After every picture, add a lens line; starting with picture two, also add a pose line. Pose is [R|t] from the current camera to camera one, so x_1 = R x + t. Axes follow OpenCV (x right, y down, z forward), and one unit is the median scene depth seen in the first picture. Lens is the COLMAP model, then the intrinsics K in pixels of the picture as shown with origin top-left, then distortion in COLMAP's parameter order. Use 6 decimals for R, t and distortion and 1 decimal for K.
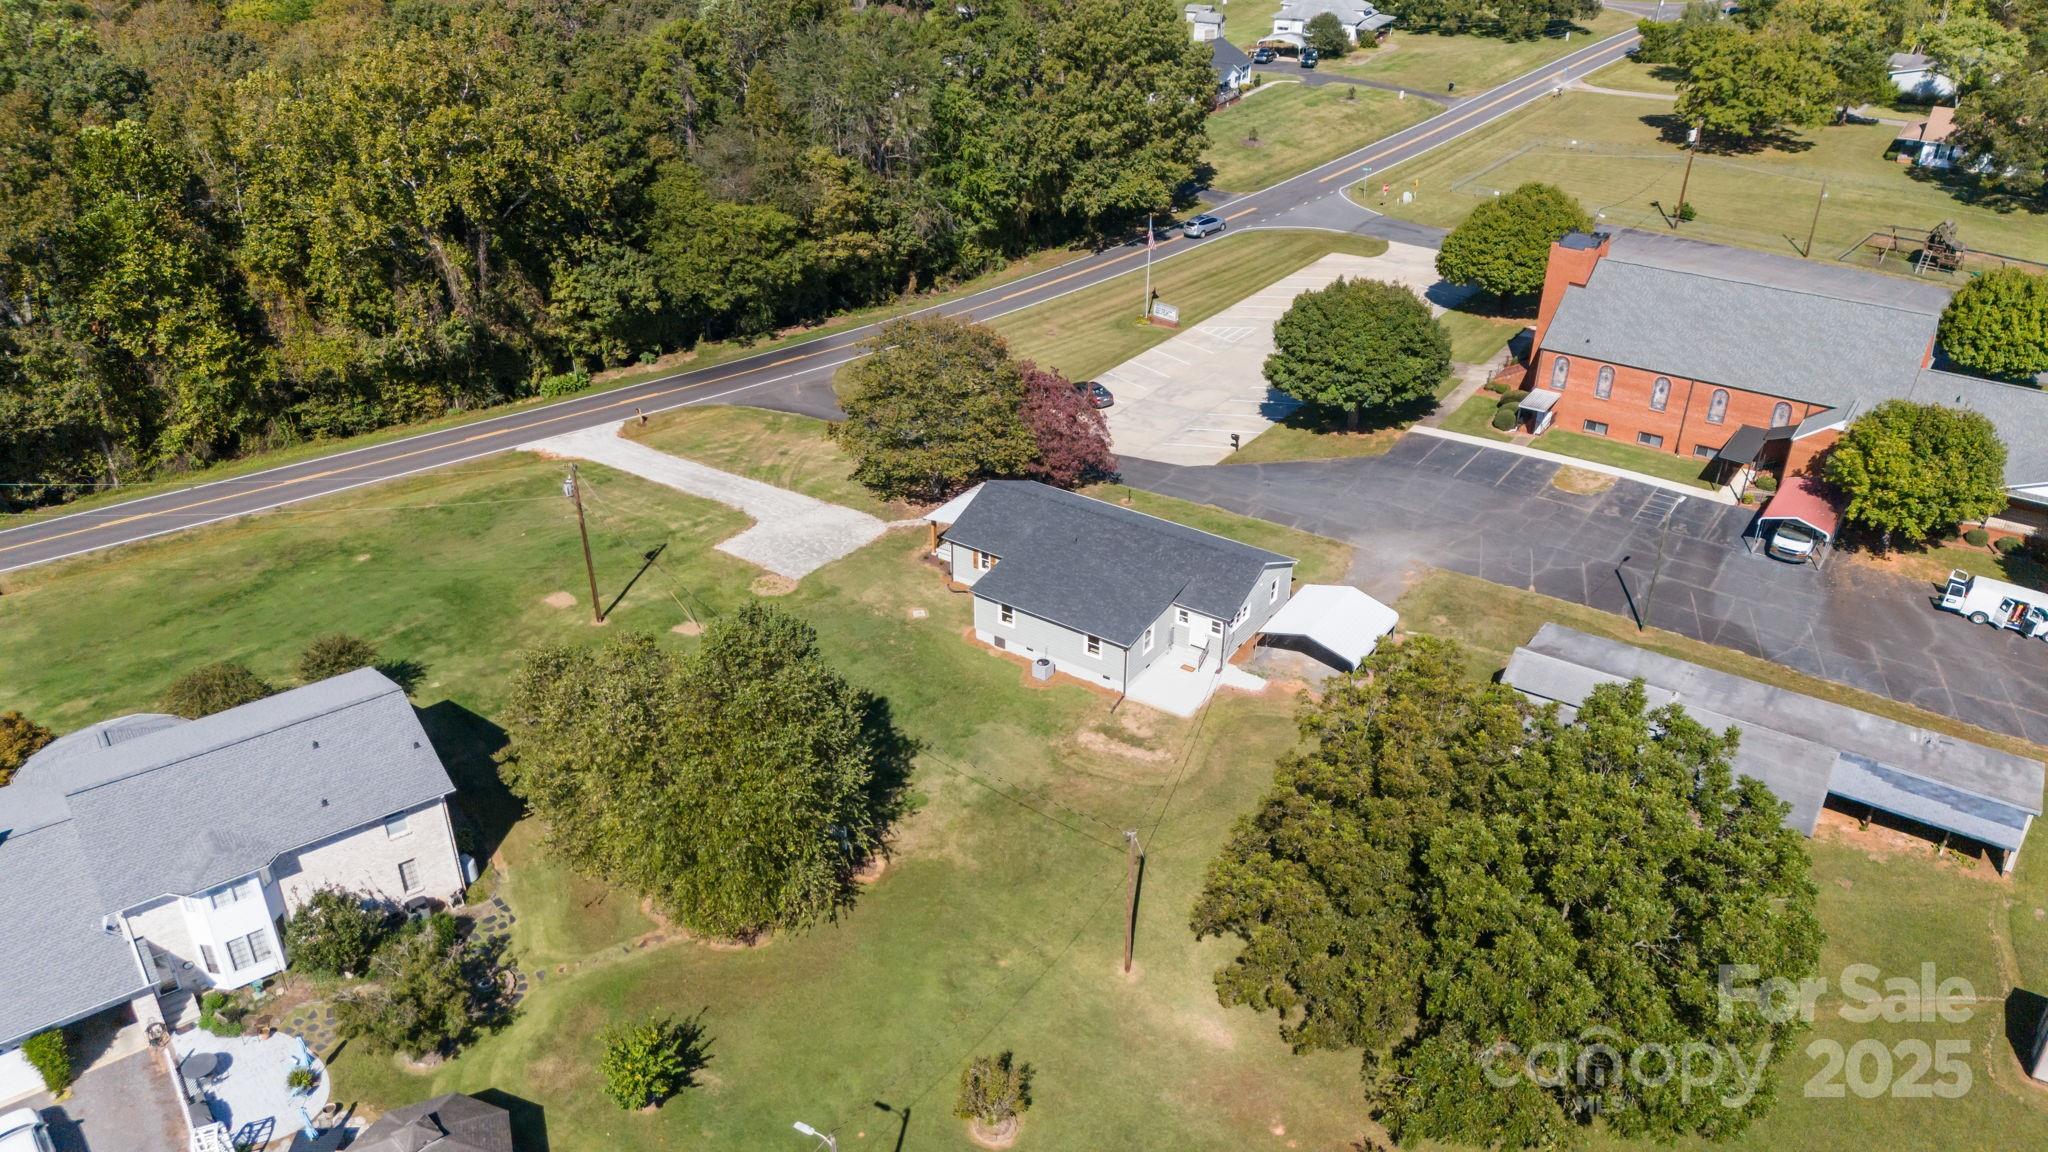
lens RADIAL K [[1516.3, 0, 1017.5], [0, 1516.3, 561.5], [0, 0, 1]] dist [0.051138, -0.057969]
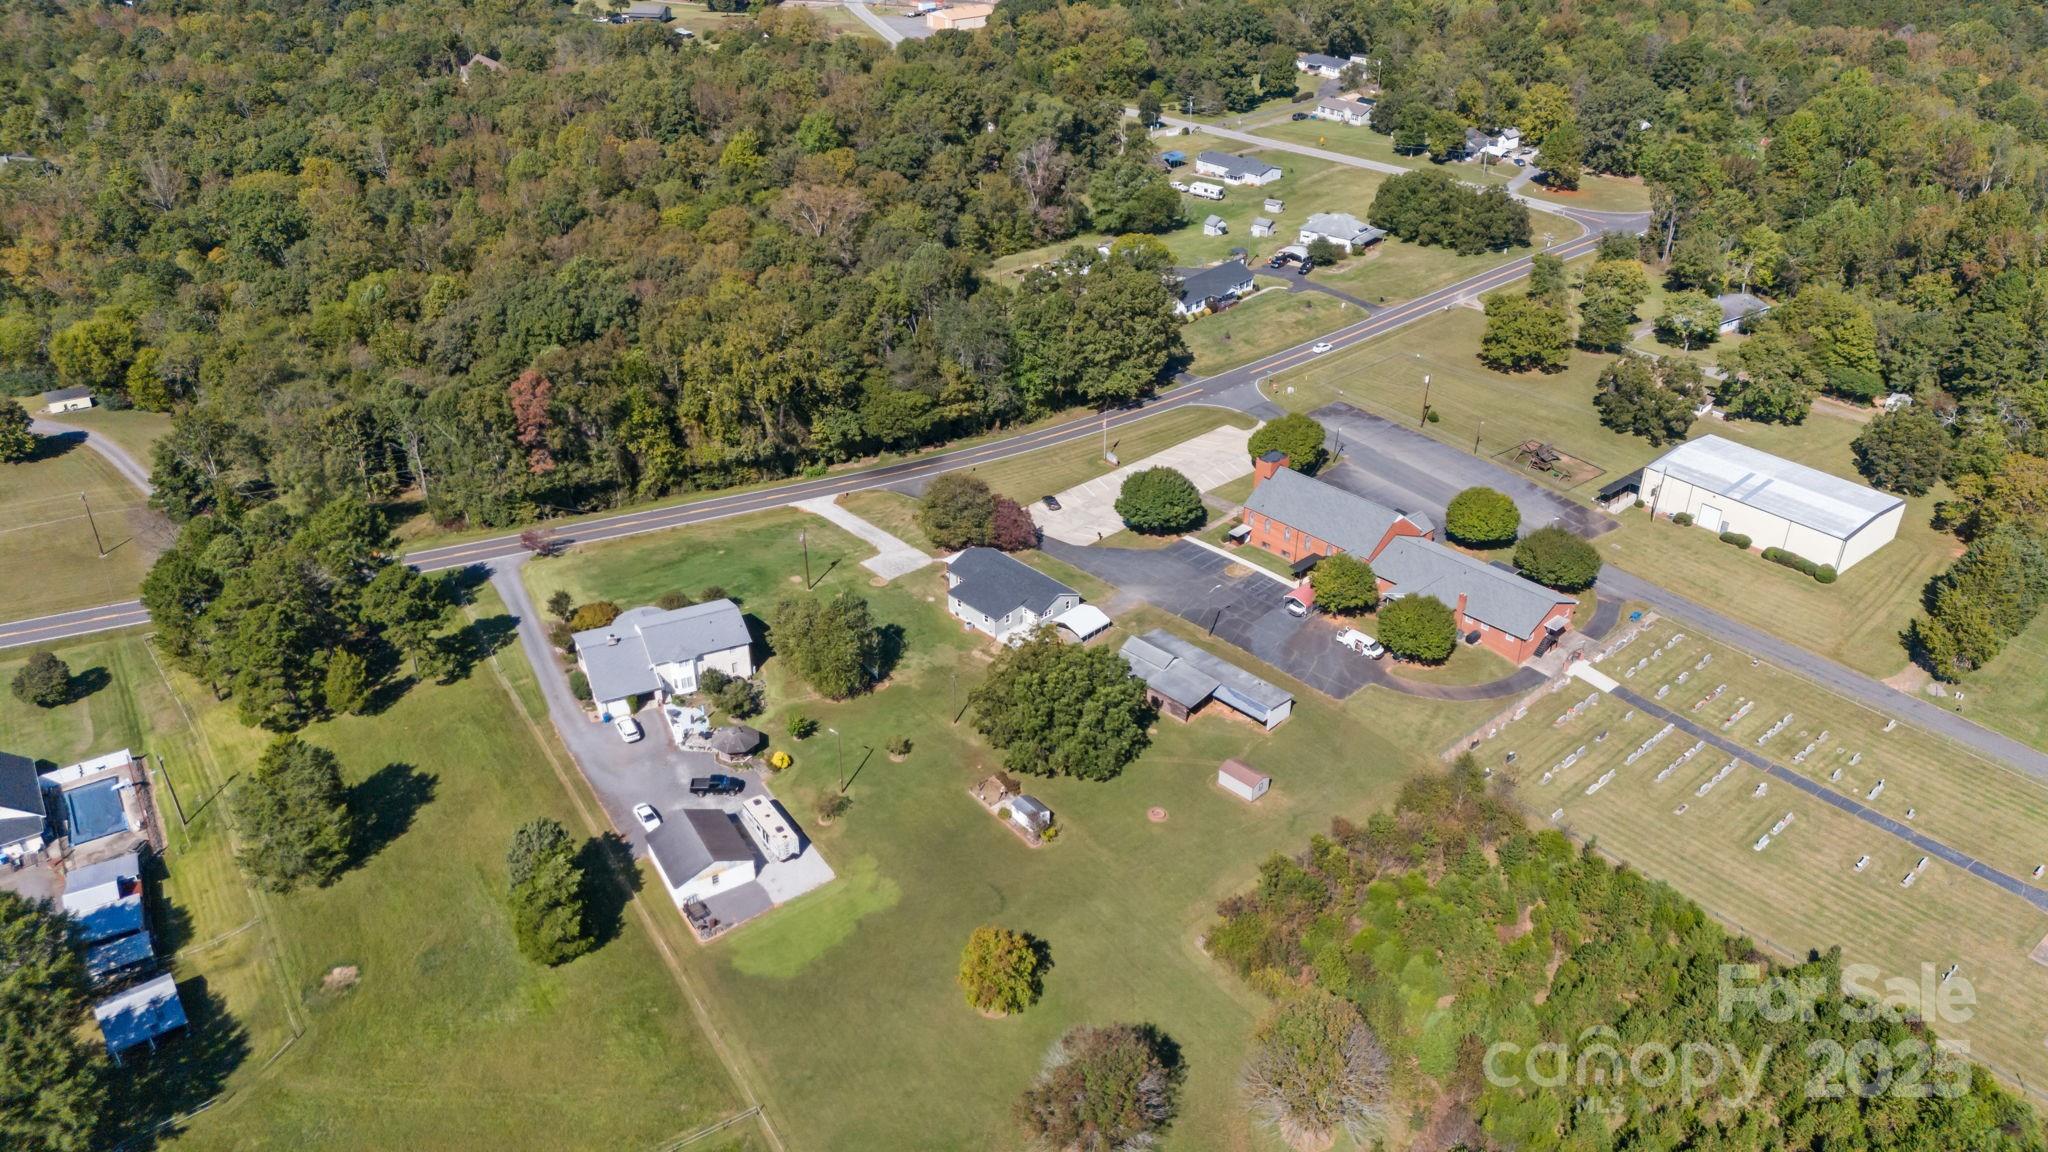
lens RADIAL K [[1516.3, 0, 1029.8], [0, 1516.3, 582.5], [0, 0, 1]] dist [0.051138, -0.057969]
pose [[0.980524, 0.101202, -0.168319, 0.398963], [-0.095905, 0.994613, 0.039328, -0.083496], [0.171392, -0.022420, 0.984948, -1.116604]]
